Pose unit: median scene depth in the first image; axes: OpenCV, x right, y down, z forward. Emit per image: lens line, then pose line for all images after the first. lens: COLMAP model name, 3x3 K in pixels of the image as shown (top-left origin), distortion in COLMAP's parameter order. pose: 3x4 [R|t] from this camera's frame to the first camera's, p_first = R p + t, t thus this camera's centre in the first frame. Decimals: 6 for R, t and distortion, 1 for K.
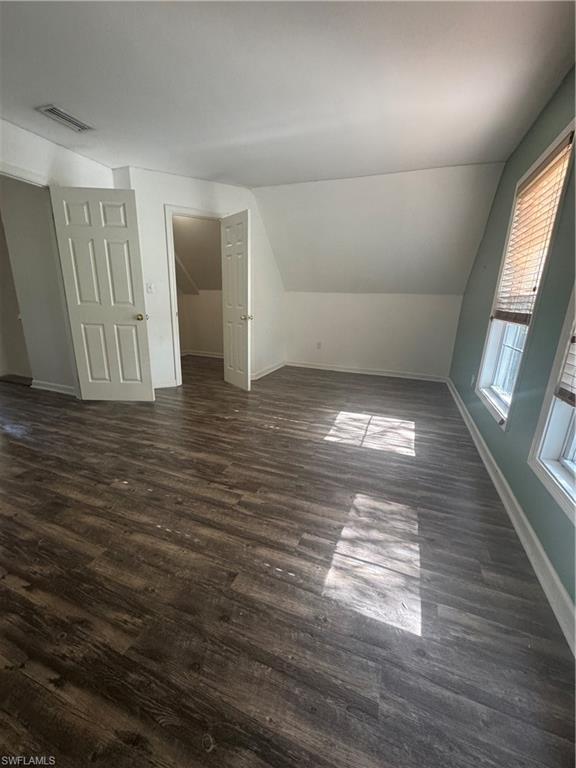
lens RADIAL K [[307.8, 0, 288.1], [0, 307.8, 383.9], [0, 0, 1]] dist [-0.000930, -0.000389]
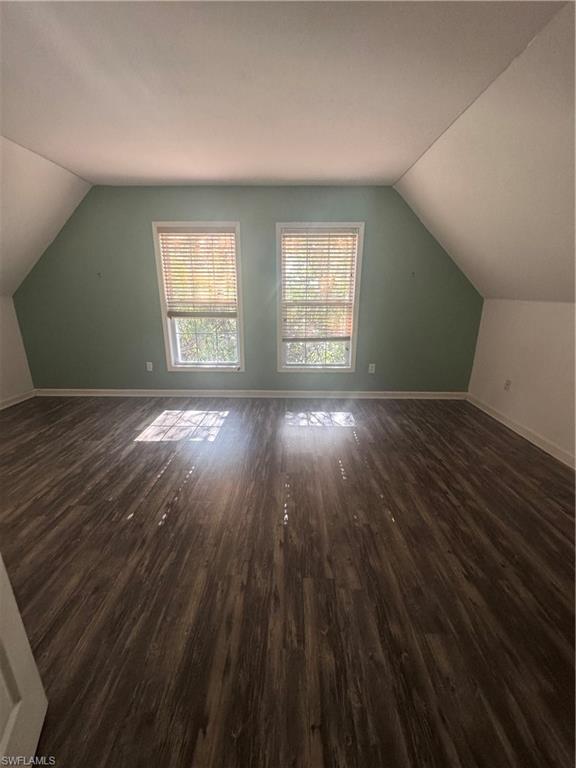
lens RADIAL K [[307.8, 0, 293.9], [0, 307.8, 378.5], [0, 0, 1]] dist [-0.000930, -0.000389]
pose [[-0.364162, -0.282848, 0.887346, -0.908409], [0.227814, 0.896771, 0.379346, -0.375888], [-0.903043, 0.340293, -0.262133, 0.967910]]
